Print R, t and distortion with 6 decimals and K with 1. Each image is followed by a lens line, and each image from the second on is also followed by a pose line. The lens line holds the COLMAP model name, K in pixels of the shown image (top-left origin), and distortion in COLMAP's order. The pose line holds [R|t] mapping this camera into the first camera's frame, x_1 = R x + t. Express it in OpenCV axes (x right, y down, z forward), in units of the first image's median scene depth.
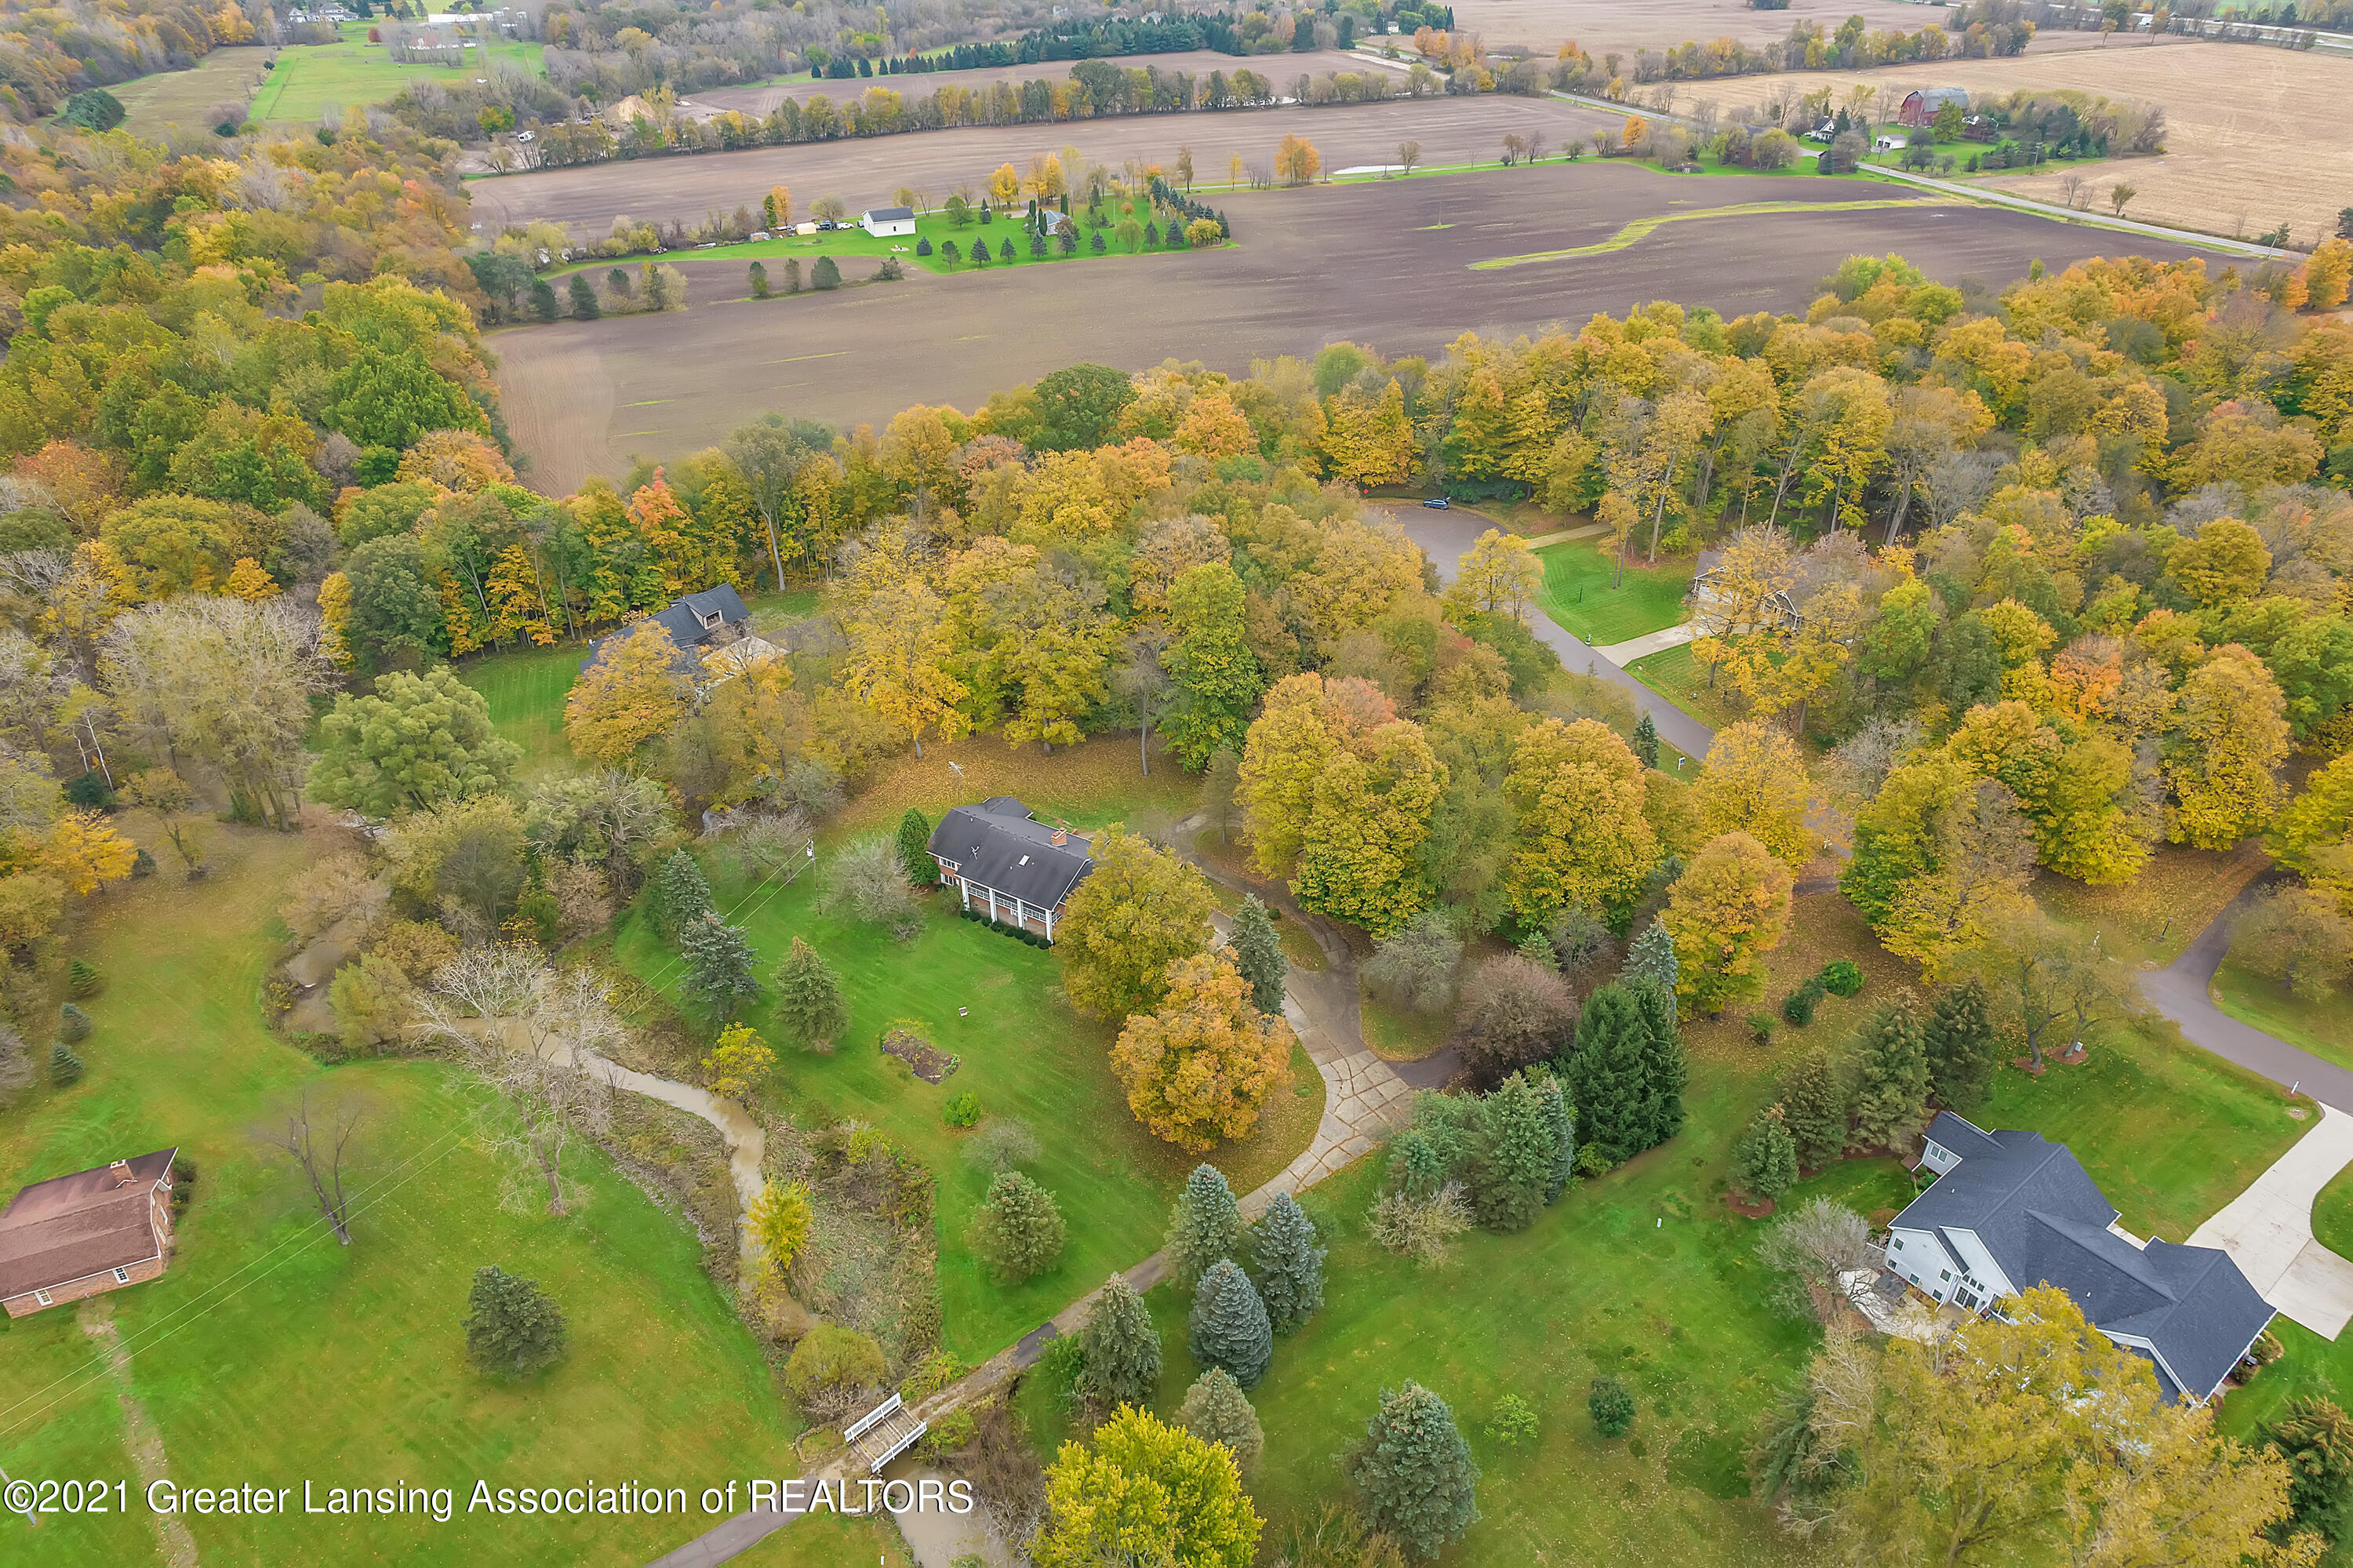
lens RADIAL K [[1522.7, 0, 1184.7], [0, 1522.7, 782.4], [0, 0, 1]] dist [-0.073765, 0.075682]
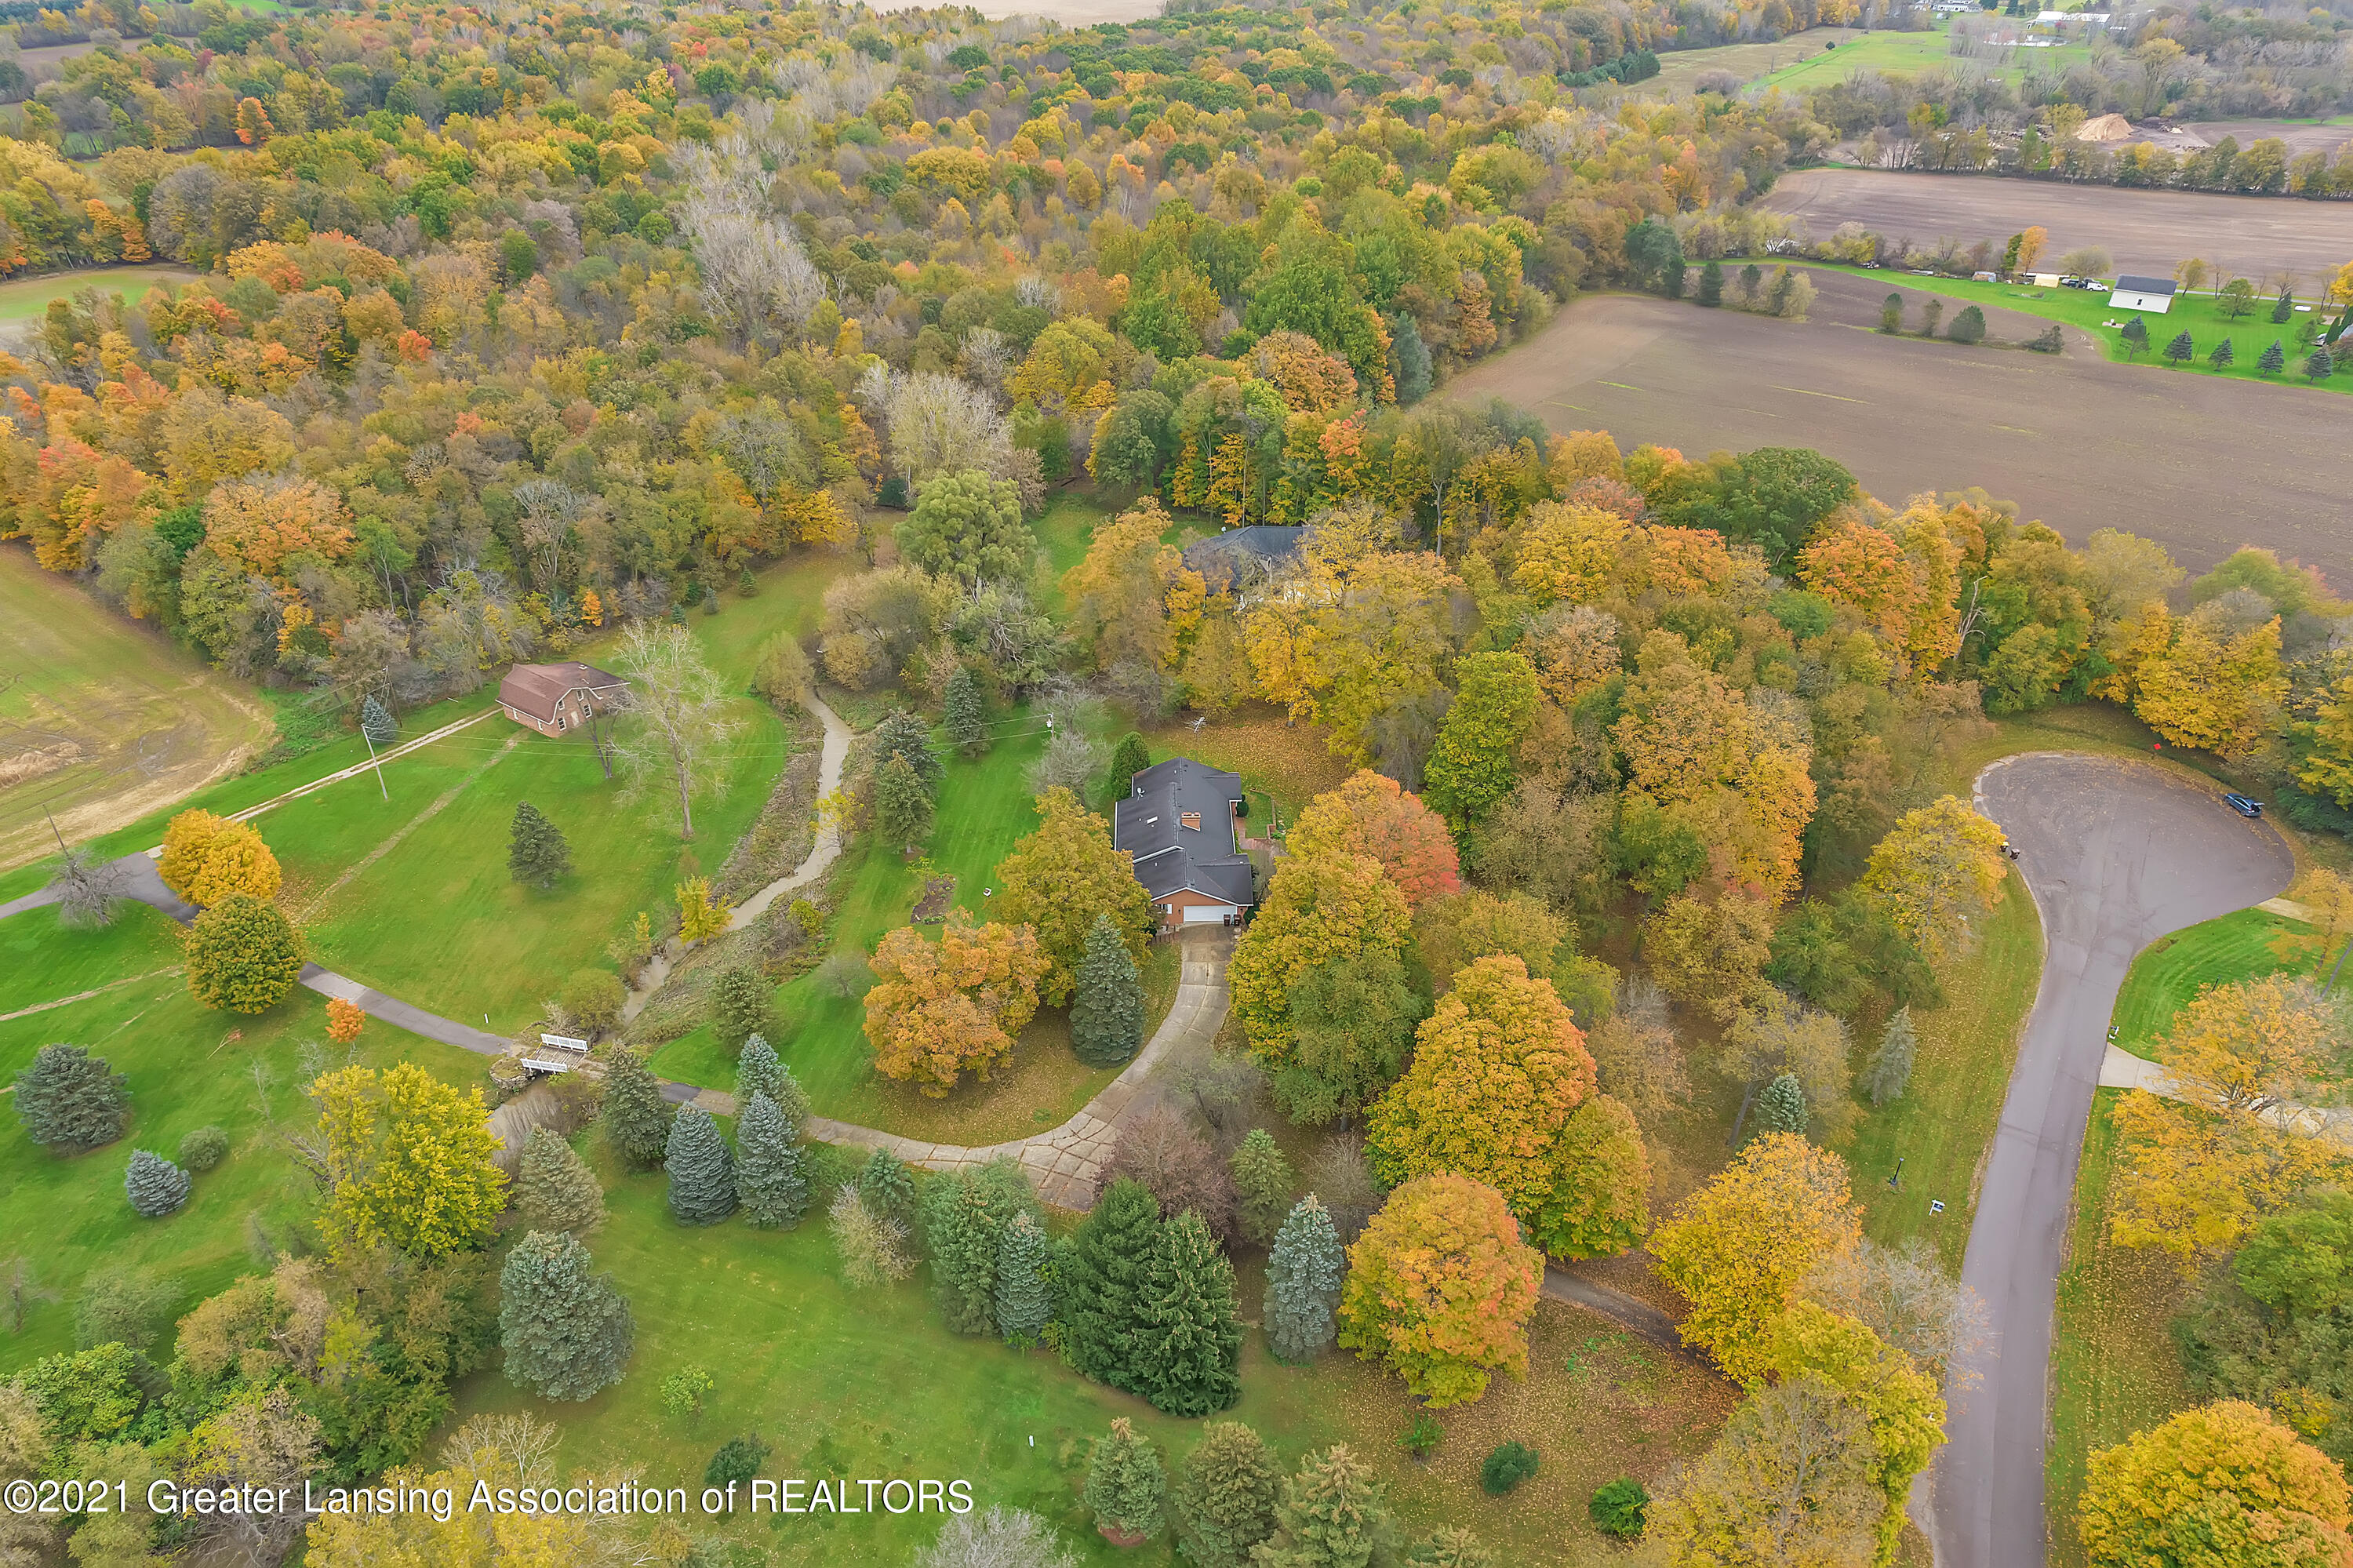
lens RADIAL K [[1522.7, 0, 1184.7], [0, 1522.7, 782.4], [0, 0, 1]] dist [-0.073765, 0.075682]
pose [[0.541665, 0.448306, -0.711070, 0.466401], [-0.446097, 0.870273, 0.208859, -0.145648], [0.712458, 0.204075, 0.671384, 0.238942]]
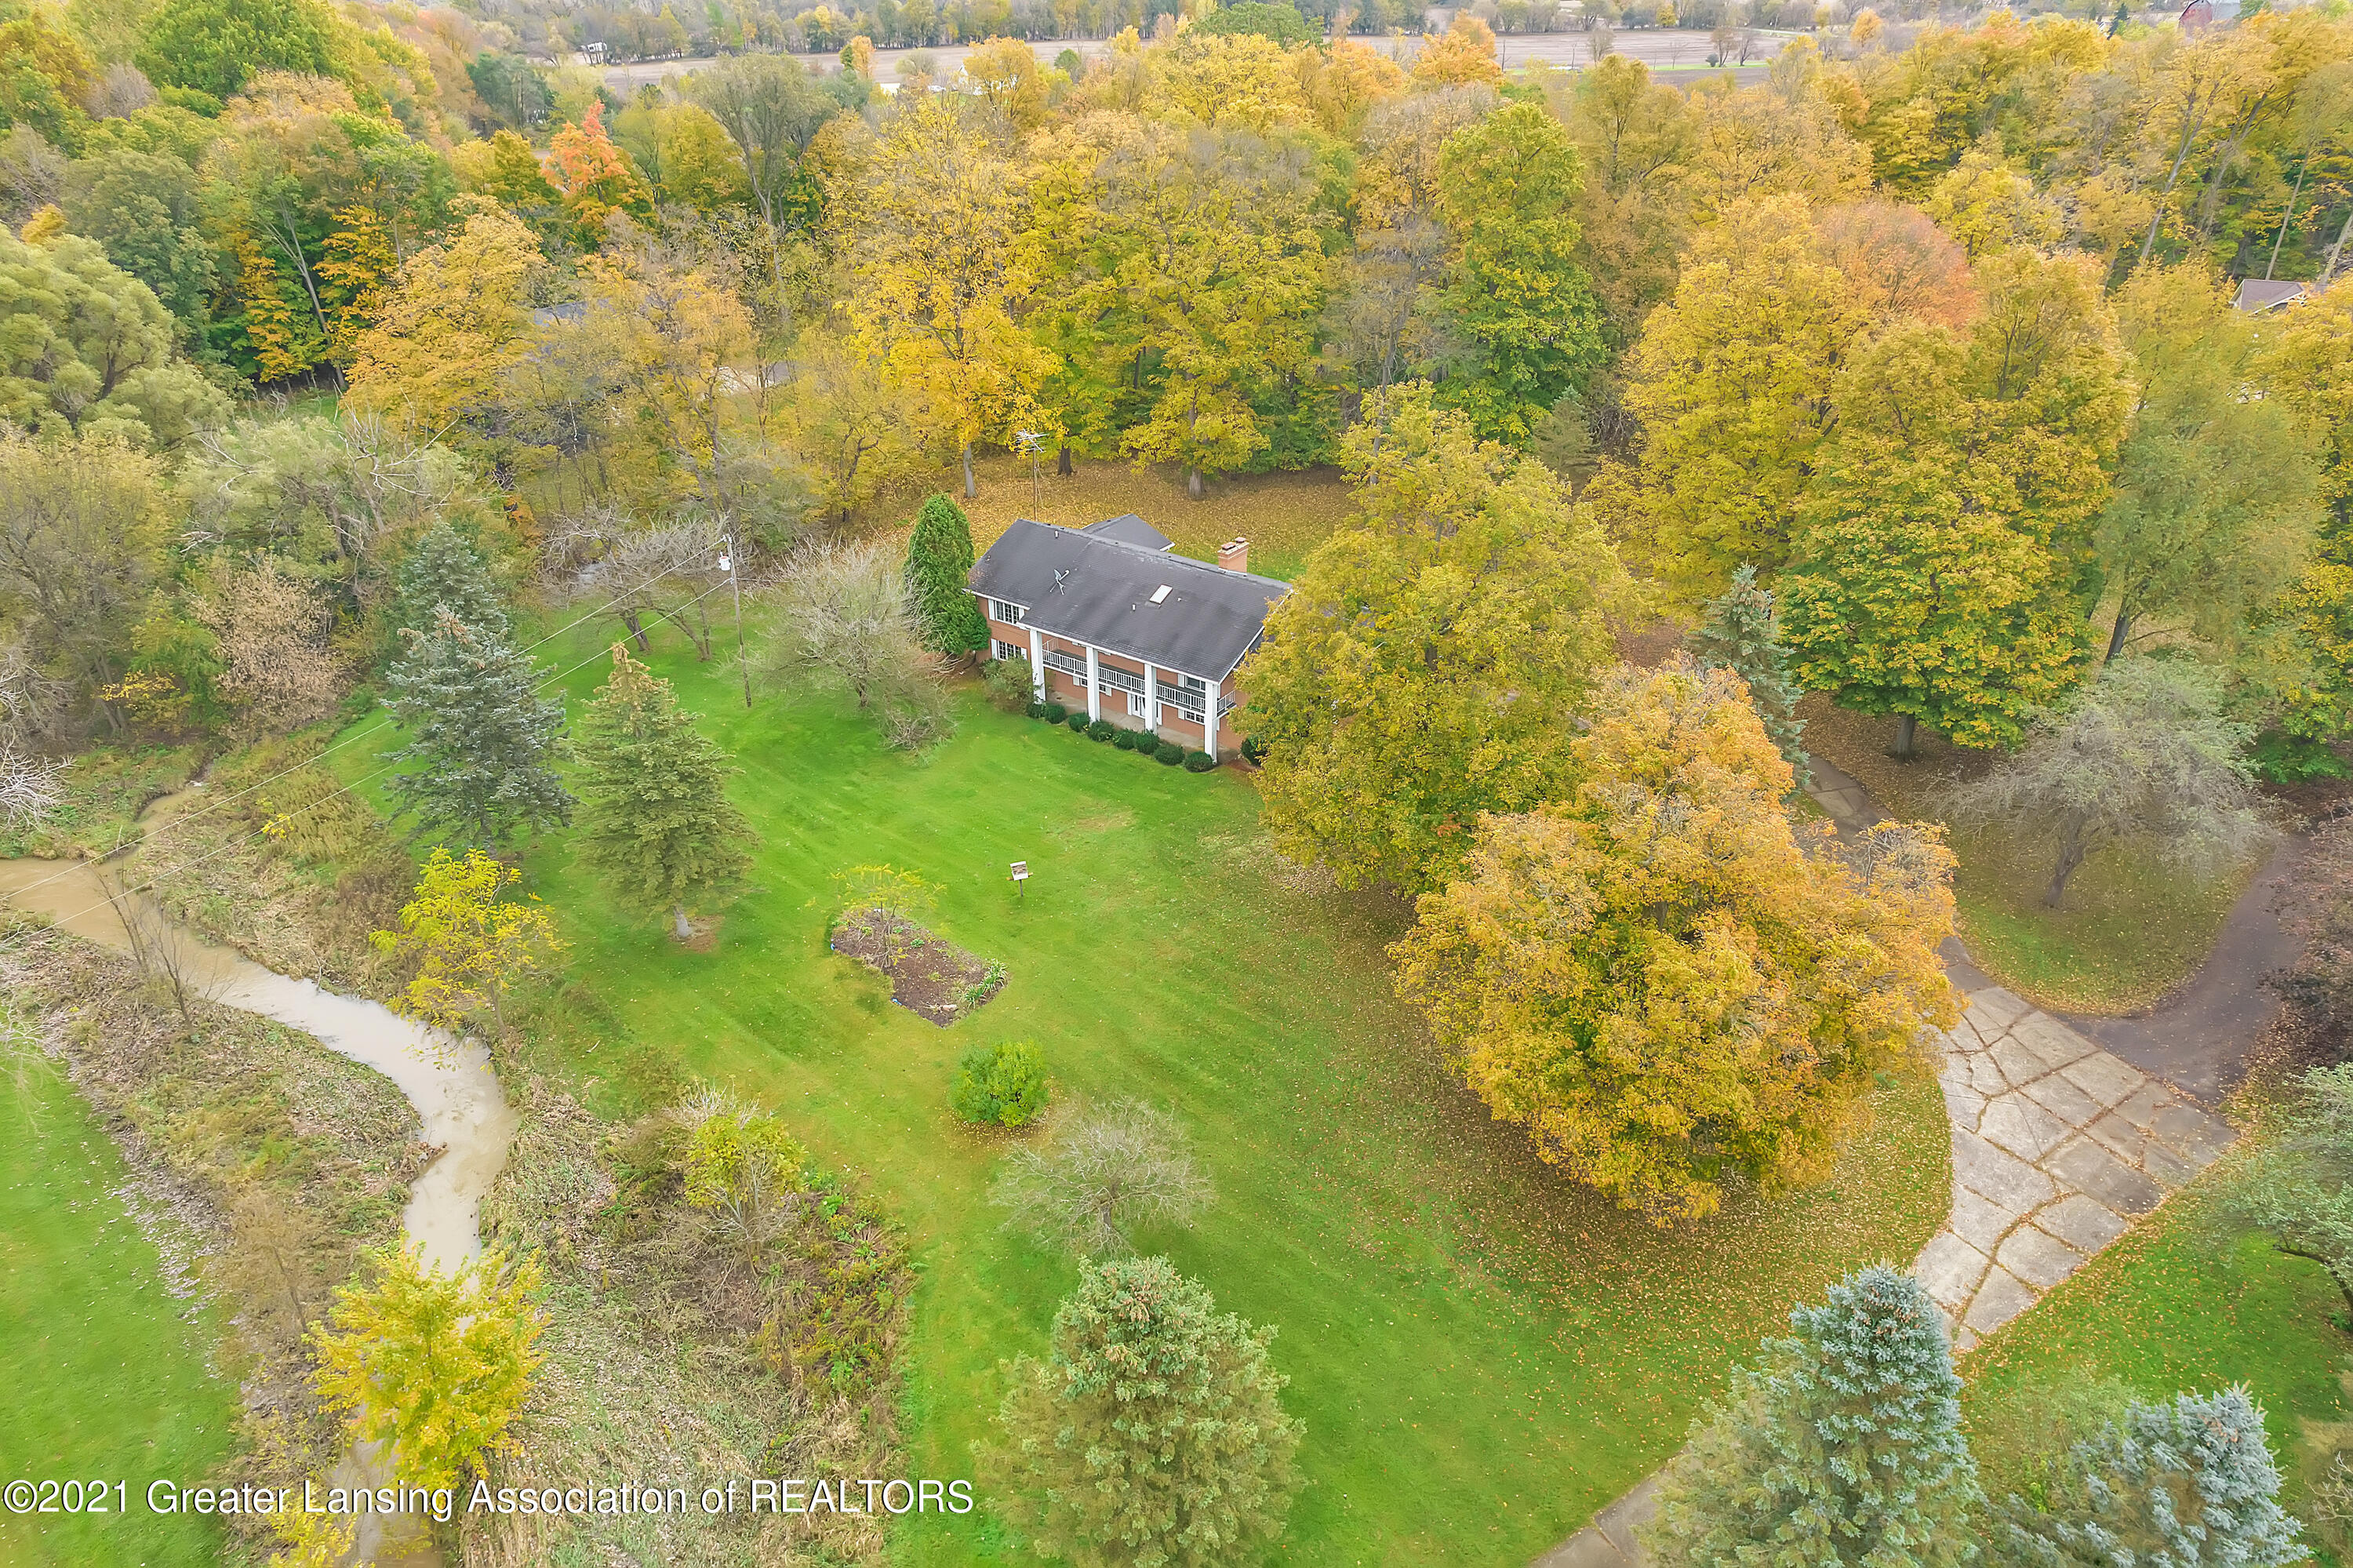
lens RADIAL K [[1522.7, 0, 1184.7], [0, 1522.7, 782.4], [0, 0, 1]] dist [-0.073765, 0.075682]
pose [[0.997699, 0.033514, -0.058938, -0.050624], [-0.035988, 0.998493, -0.041434, 0.097688], [0.057461, 0.043460, 0.997401, 0.388874]]
